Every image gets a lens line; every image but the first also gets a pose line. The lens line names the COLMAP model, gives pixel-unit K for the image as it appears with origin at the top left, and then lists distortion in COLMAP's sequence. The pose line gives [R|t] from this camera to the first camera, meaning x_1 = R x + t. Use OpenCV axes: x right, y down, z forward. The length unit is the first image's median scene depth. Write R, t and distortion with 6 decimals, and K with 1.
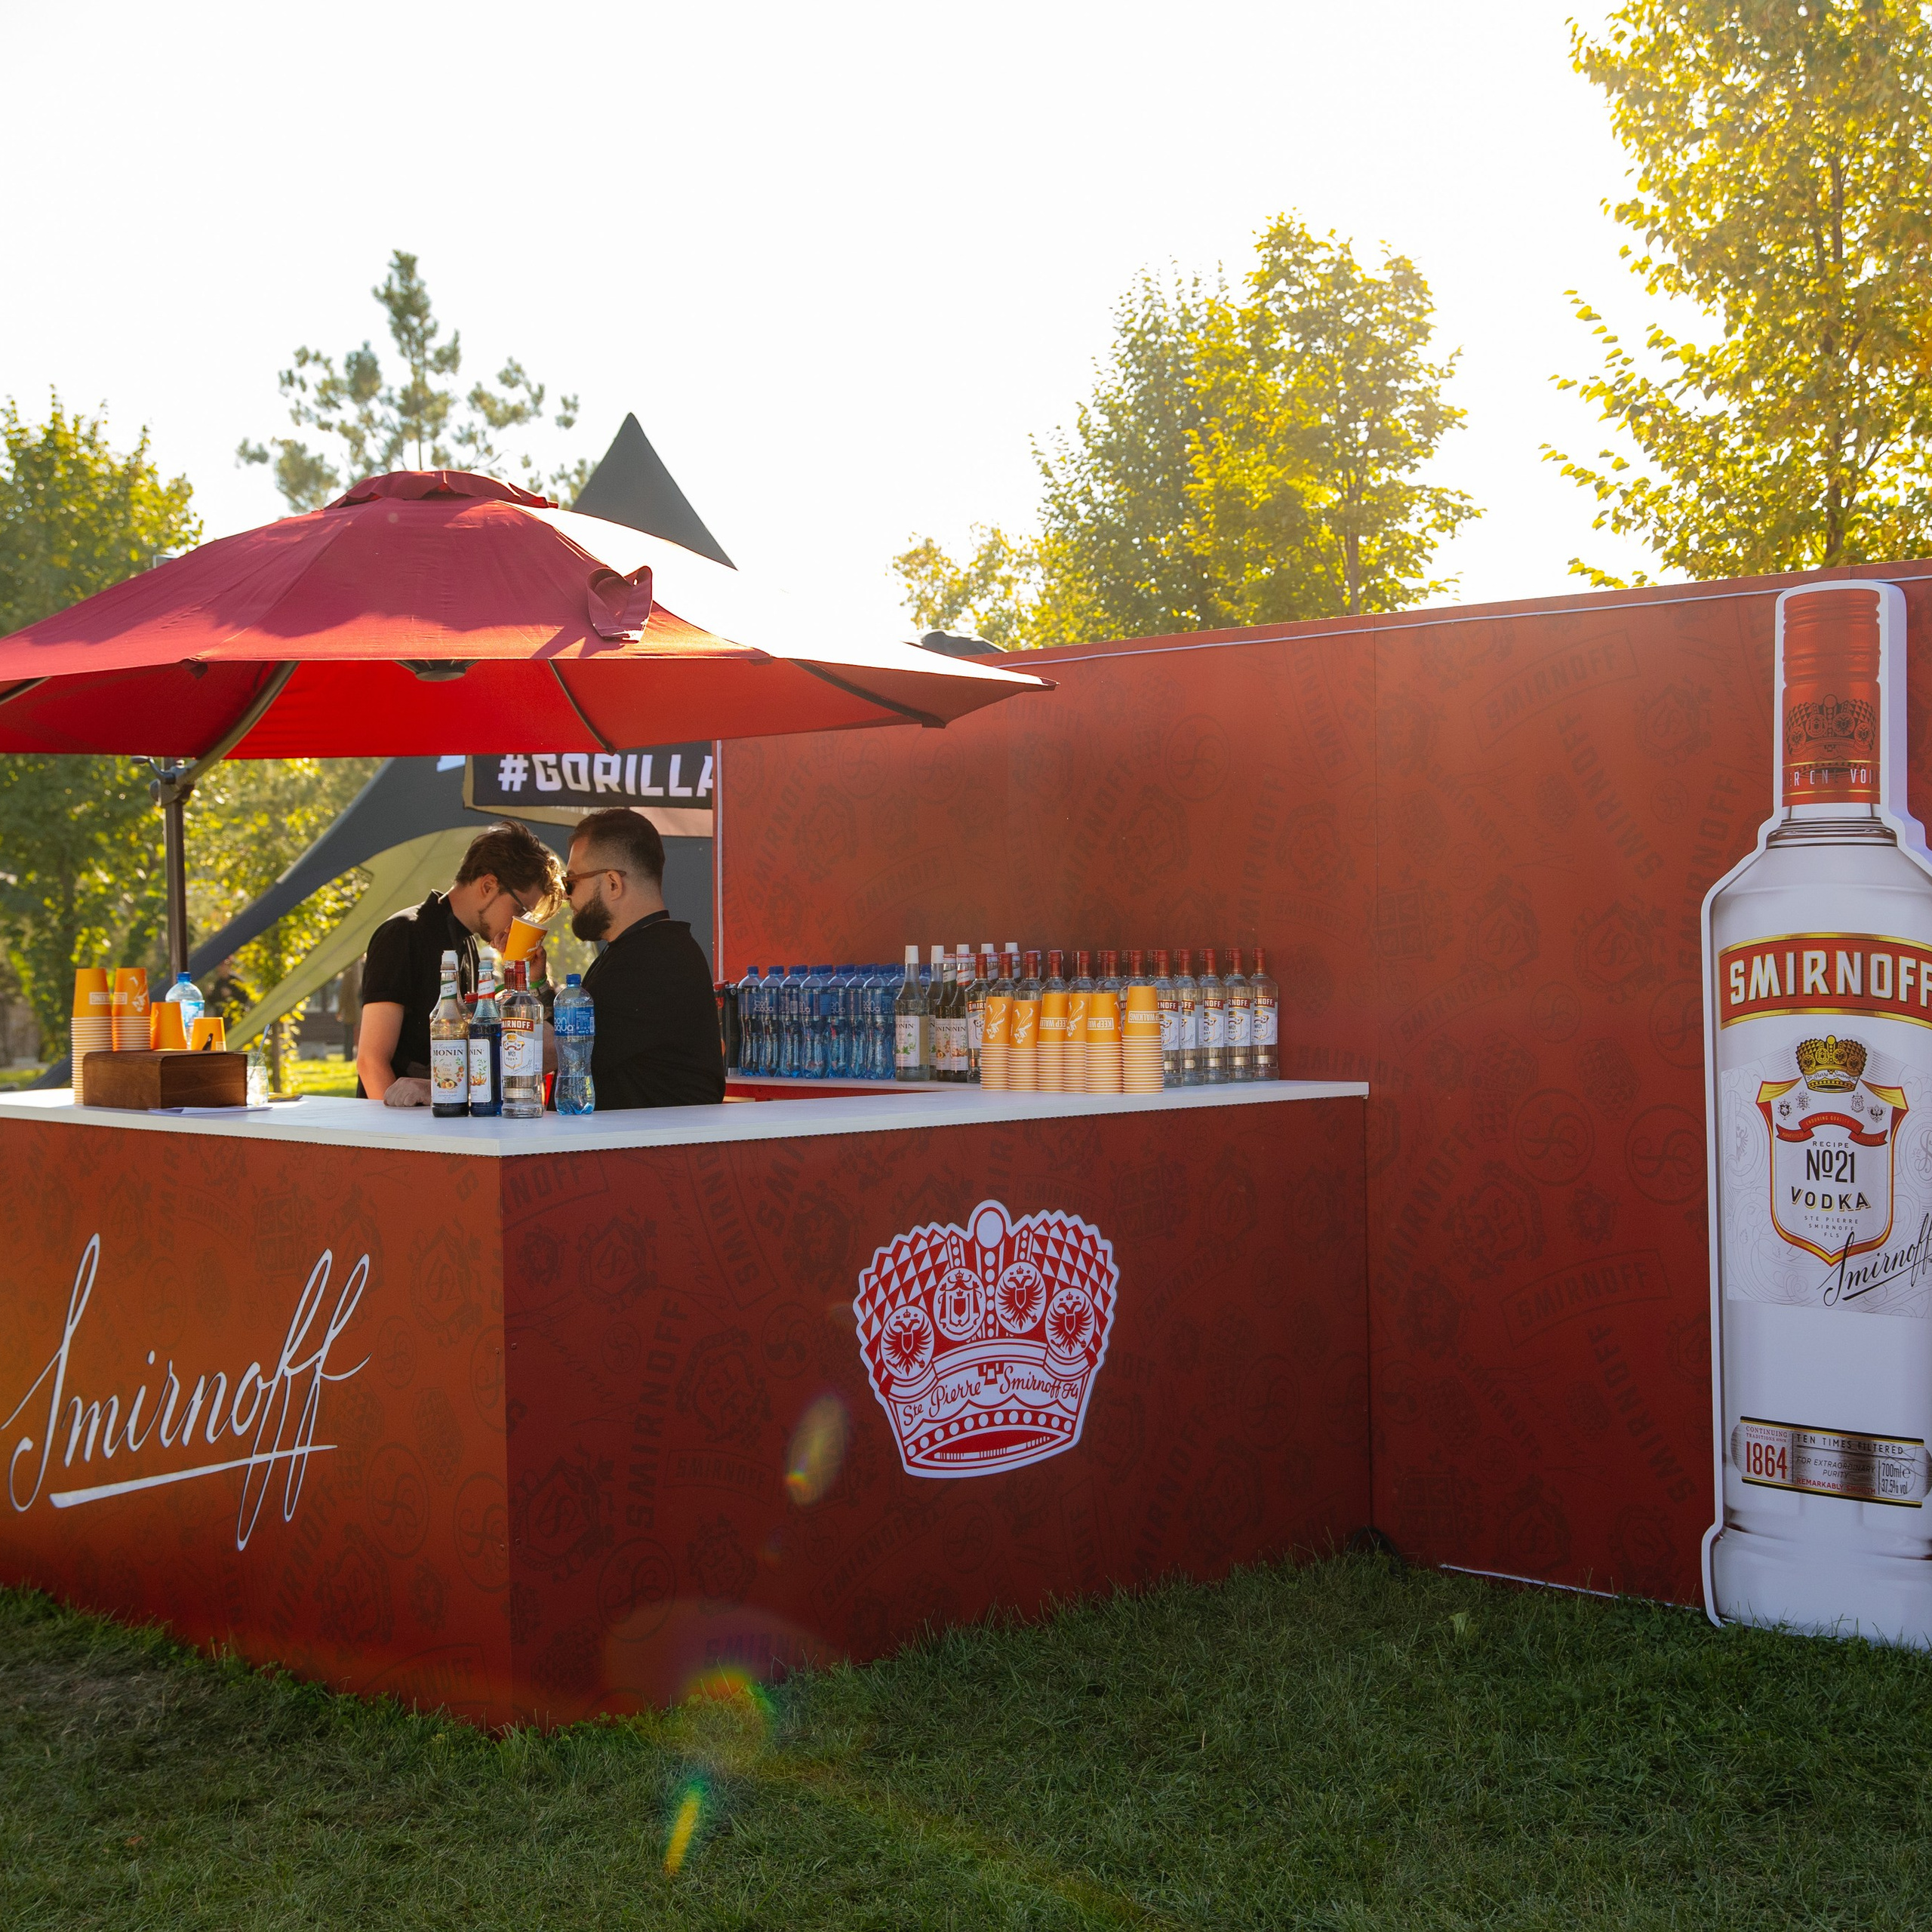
lens RADIAL K [[3245.3, 0, 965.0], [0, 3245.3, 960.6], [0, 0, 1]] dist [0.030756, 0.000000]
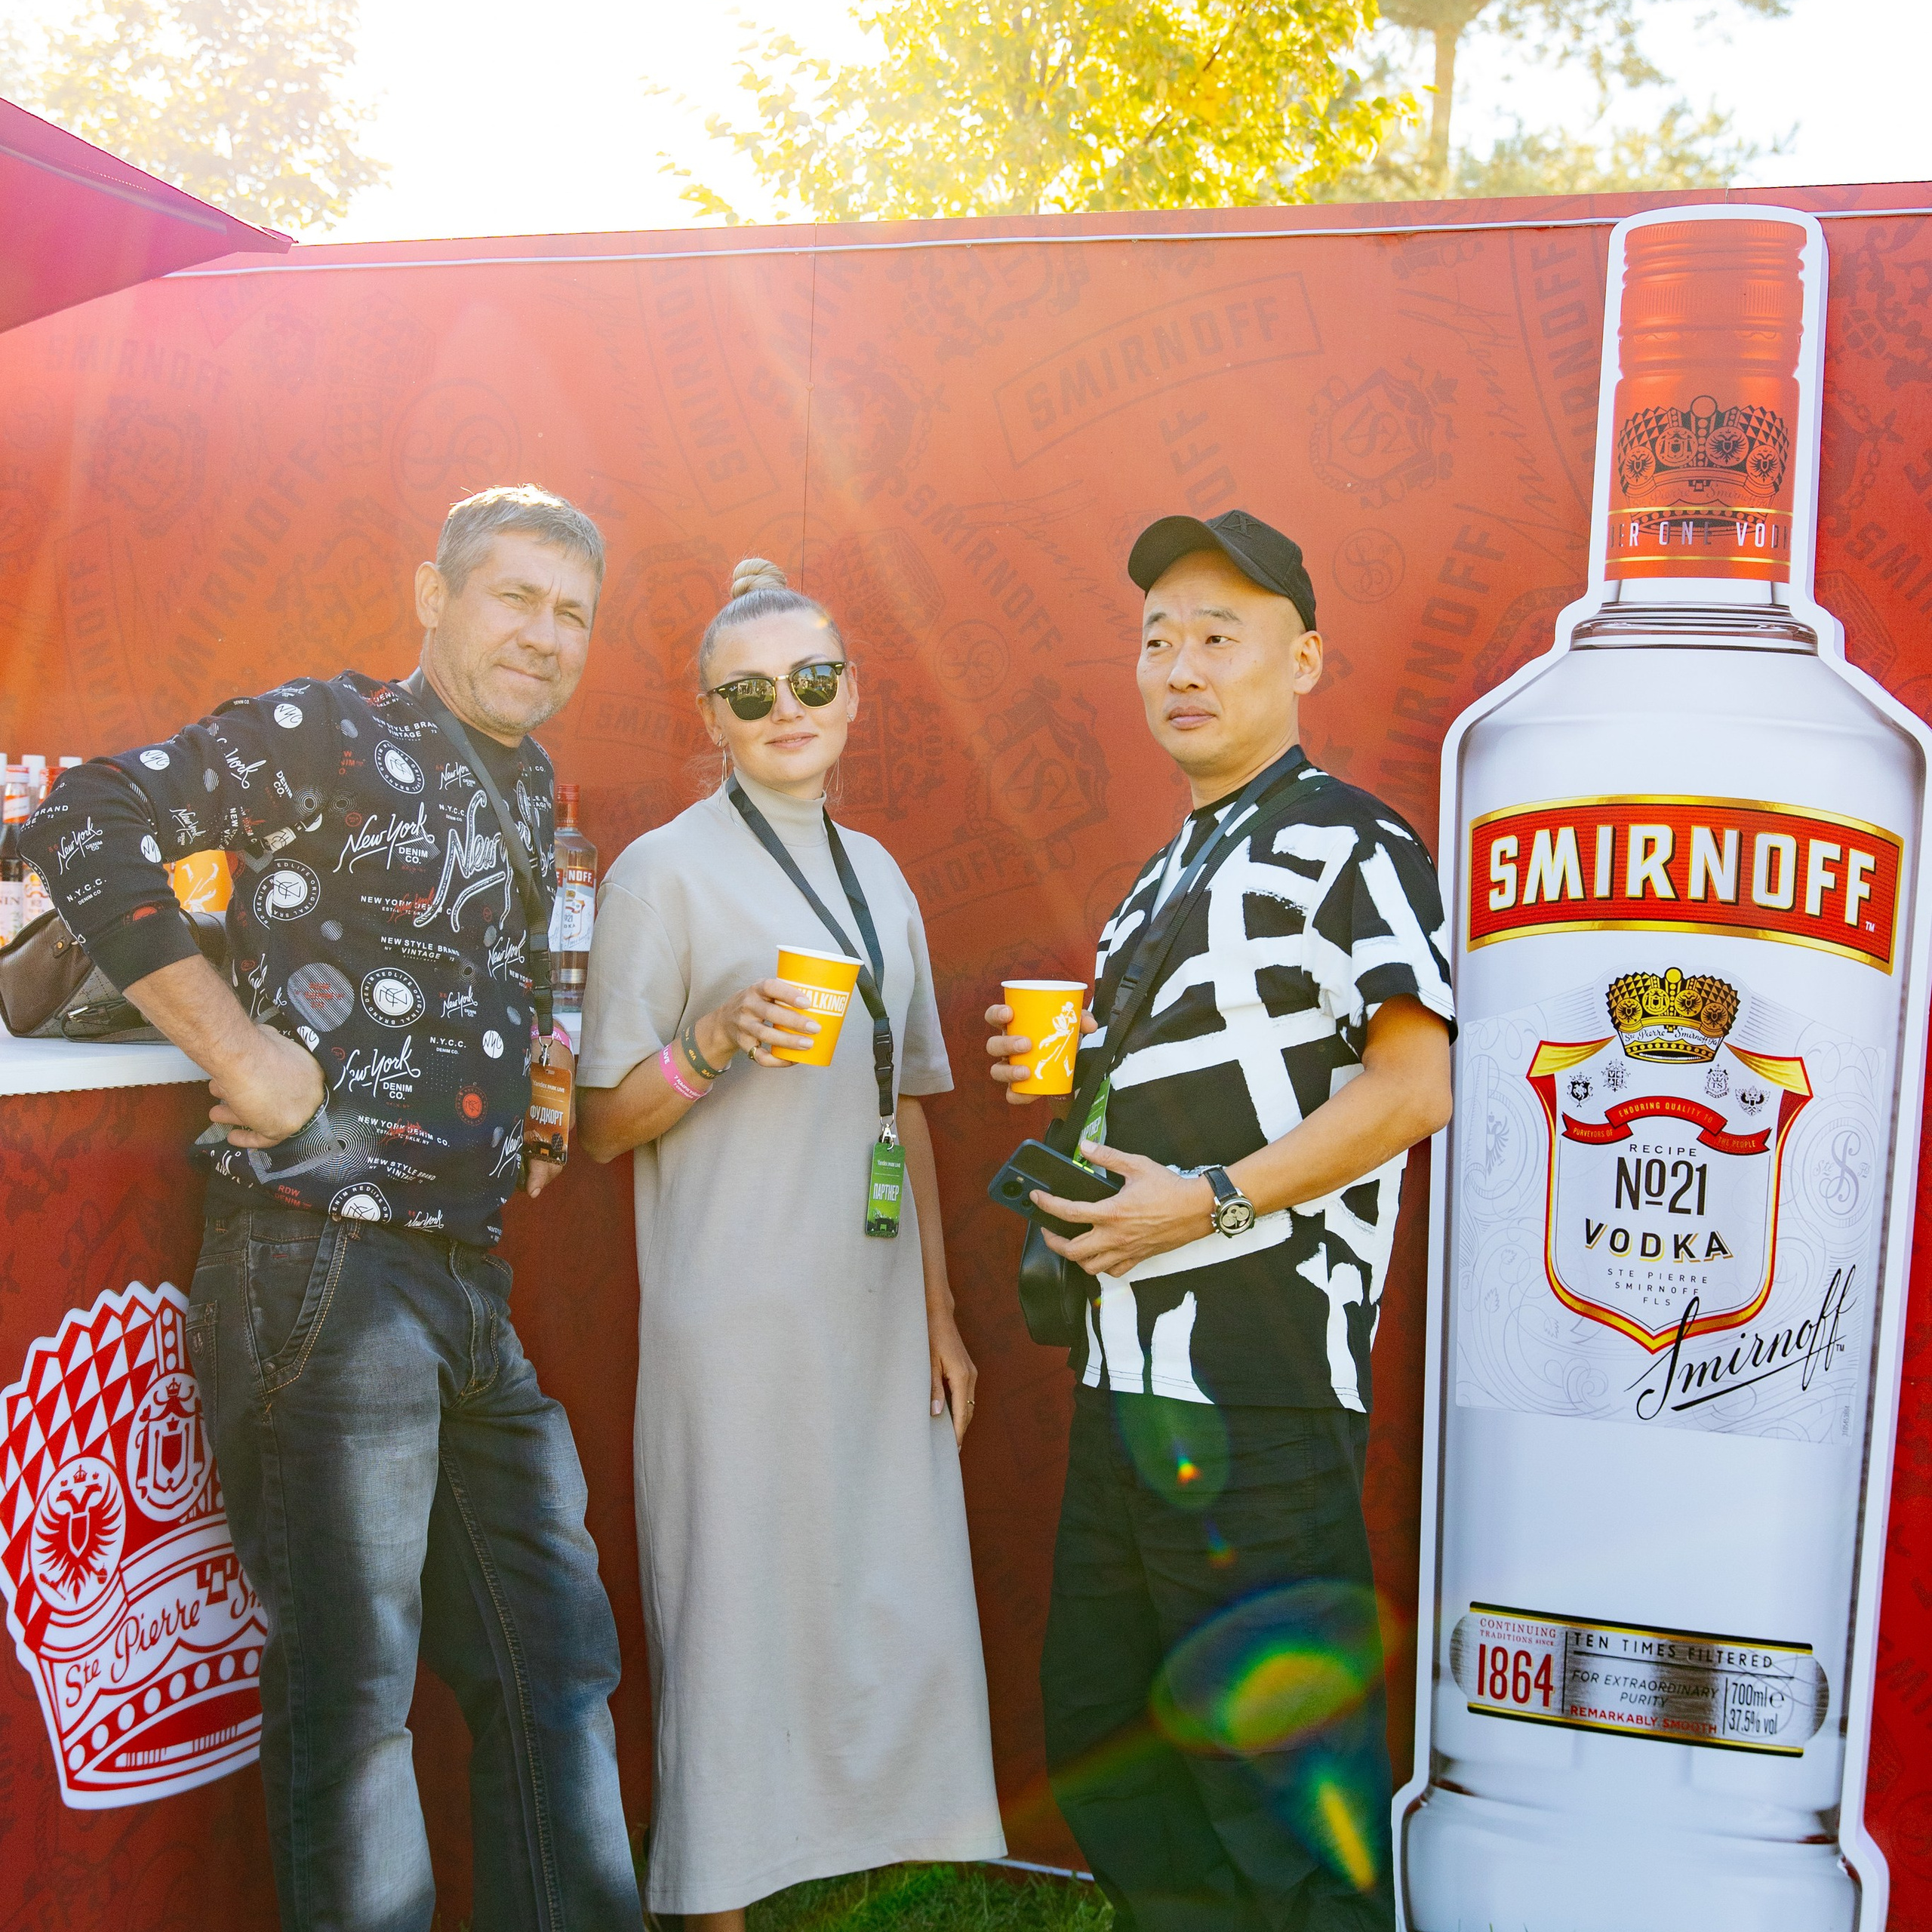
lens RADIAL K [[3355.7, 0, 984.3], [0, 3355.7, 956.6], [0, 0, 1]] dist [0.007411, 0.000000]
pose [[0.910163, 0.039625, 0.412351, -0.102480], [-0.046481, 0.998897, 0.006607, 0.022661], [-0.411634, -0.025180, 0.911001, 0.488558]]
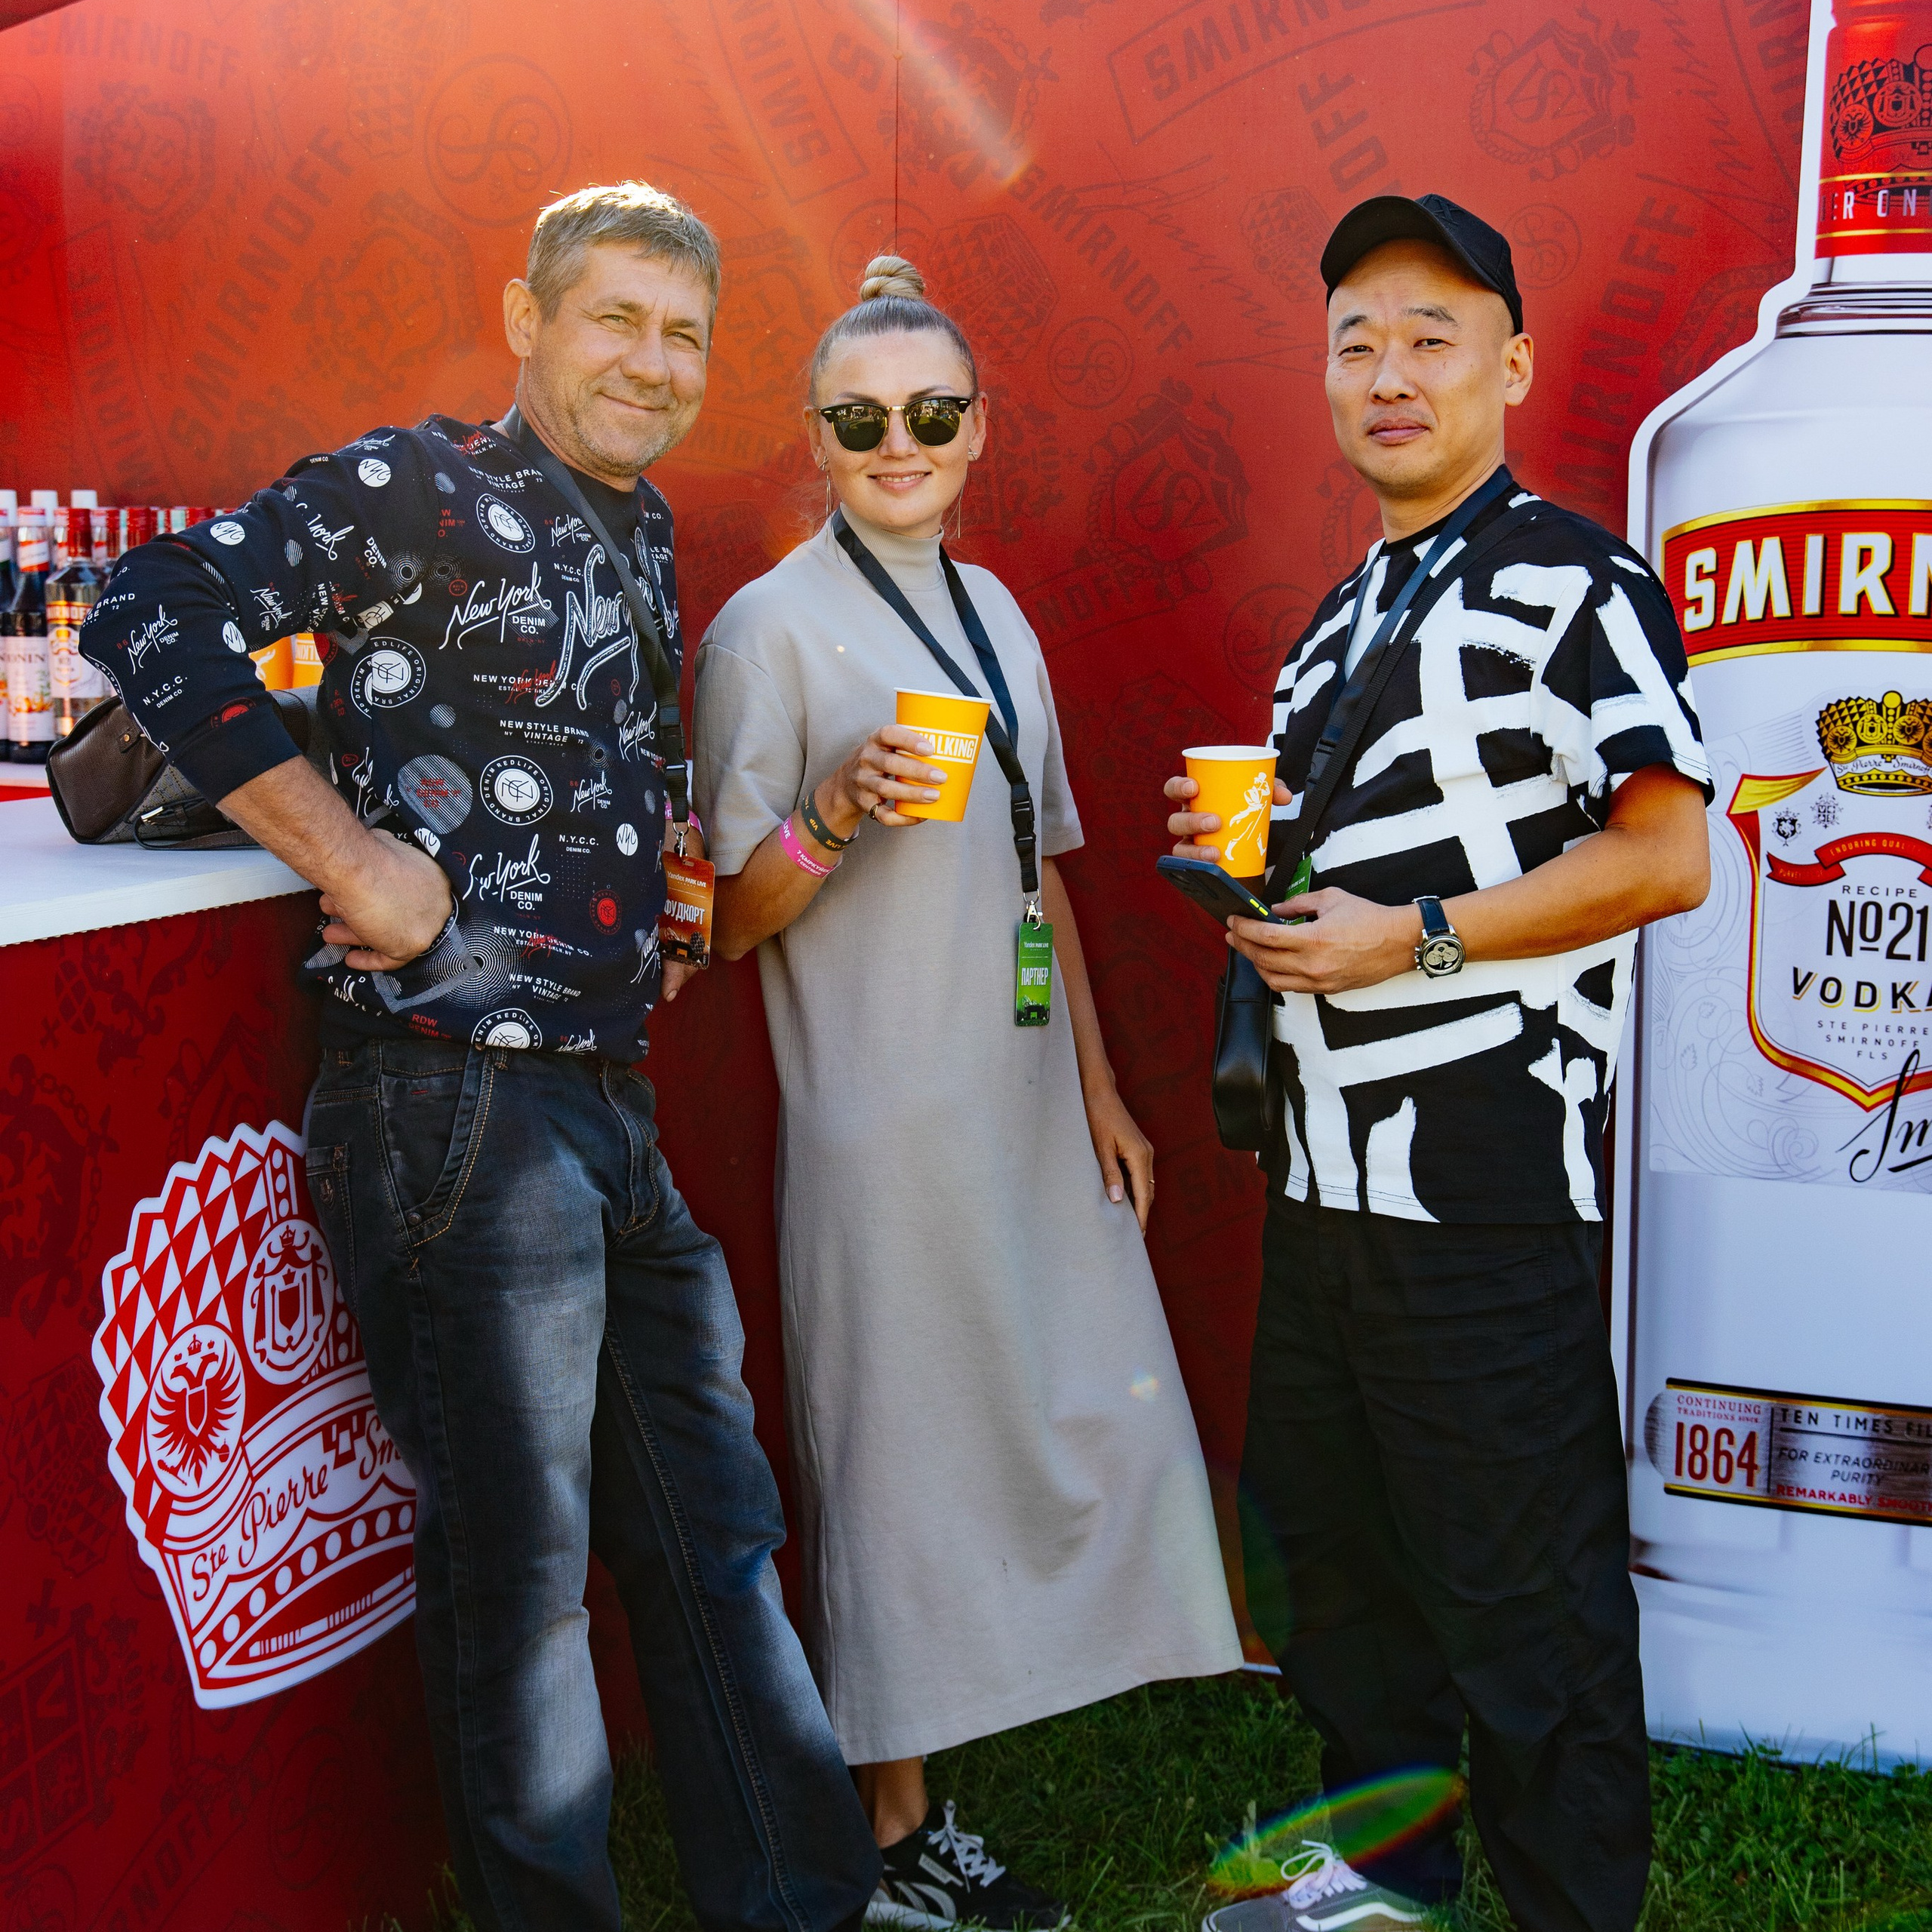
lens RADIAL K [[3307.6, 0, 994.0], [0, 3307.6, 960.9], [0, 0, 1]] dist [0.017313, 0.000000]
pose [[0.901123, -0.034356, 0.432200, -0.108125], [-0.018394, 0.992929, 0.117280, 0.005627], [-0.433173, -0.113633, 0.894119, 0.563515]]
